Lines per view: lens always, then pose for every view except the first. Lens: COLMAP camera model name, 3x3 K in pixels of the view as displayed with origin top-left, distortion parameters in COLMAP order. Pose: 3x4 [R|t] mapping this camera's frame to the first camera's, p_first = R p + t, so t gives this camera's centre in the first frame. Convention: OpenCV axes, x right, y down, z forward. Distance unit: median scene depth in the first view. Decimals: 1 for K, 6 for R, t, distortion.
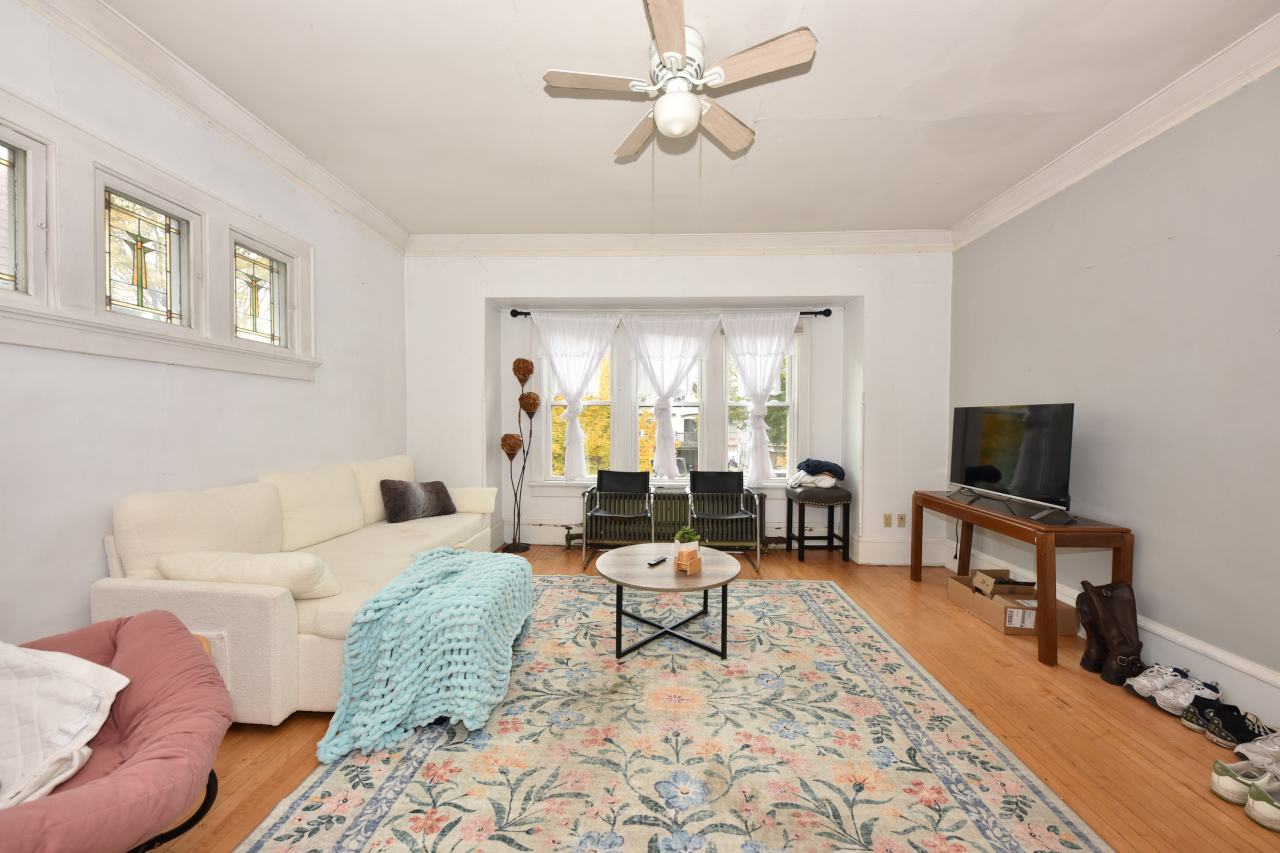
lens RADIAL K [[462.8, 0, 641.8], [0, 462.8, 433.7], [0, 0, 1]] dist [0.015195, -0.007111]
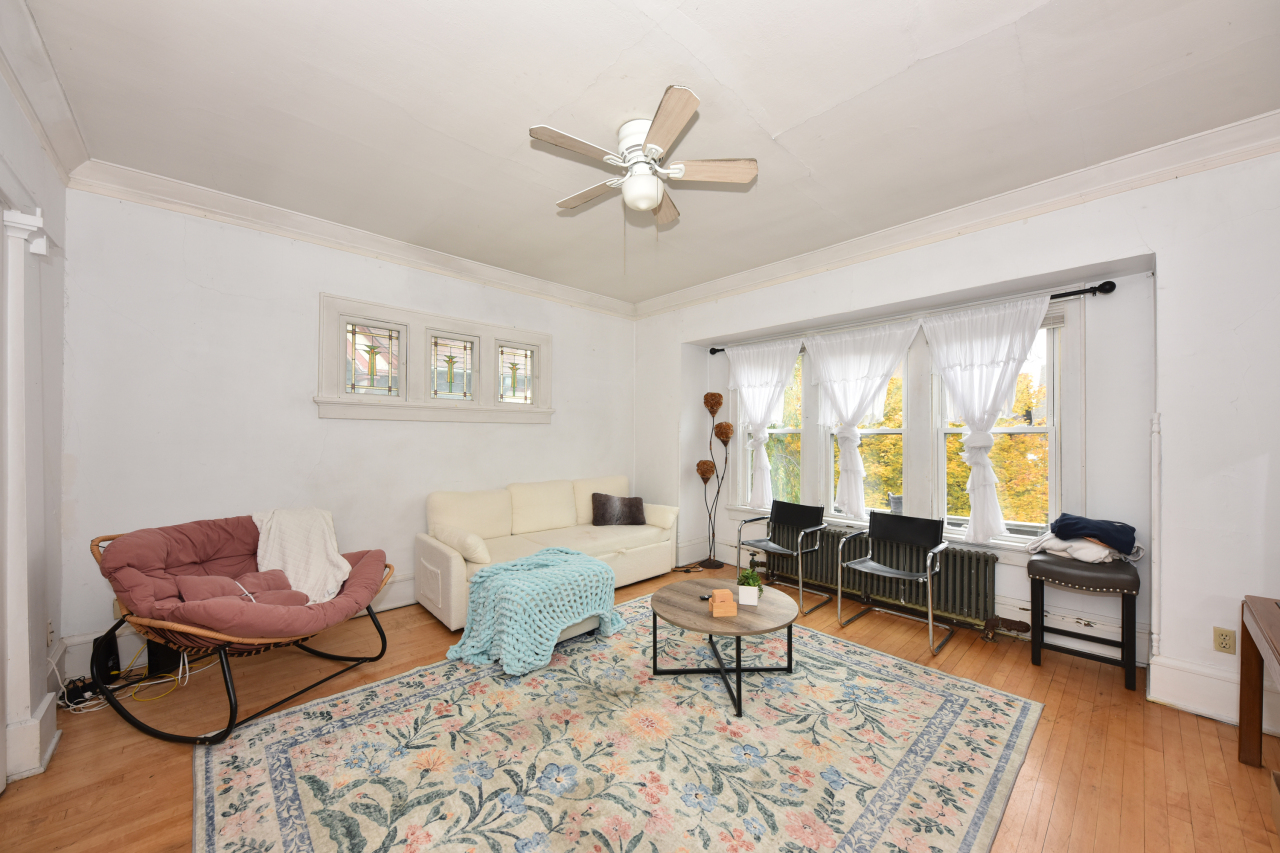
lens RADIAL K [[462.8, 0, 641.8], [0, 462.8, 433.7], [0, 0, 1]] dist [0.015195, -0.007111]
pose [[0.711143, -0.005737, -0.703024, 0.559356], [-0.014981, 0.999616, -0.023311, -0.049604], [0.702888, 0.027109, 0.710784, 0.141101]]
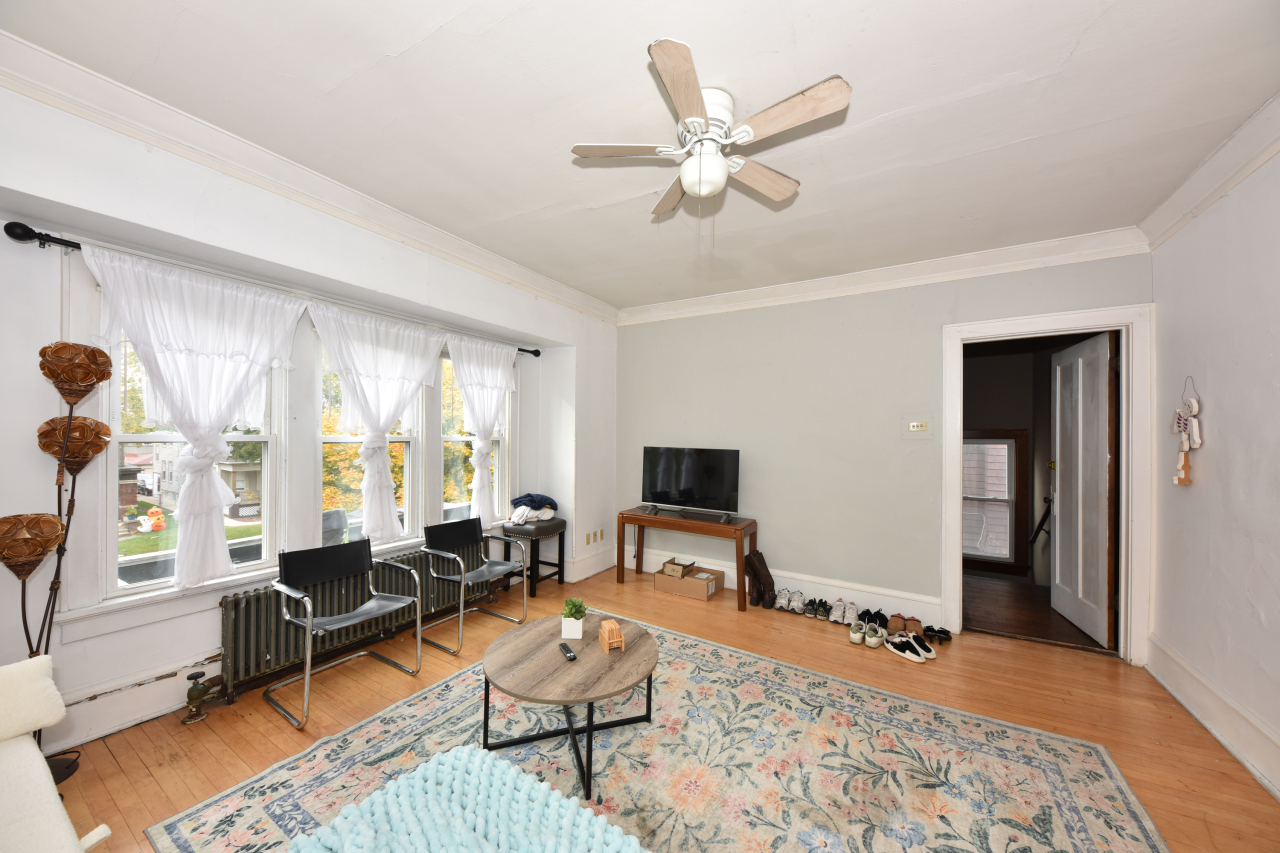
lens RADIAL K [[439.2, 0, 640.7], [0, 439.2, 433.9], [0, 0, 1]] dist [-0.000583, -0.000206]
pose [[0.480962, 0.002607, 0.876738, -0.515070], [0.012068, 0.999881, -0.009593, -0.091214], [-0.876659, 0.015195, 0.480873, 0.445249]]
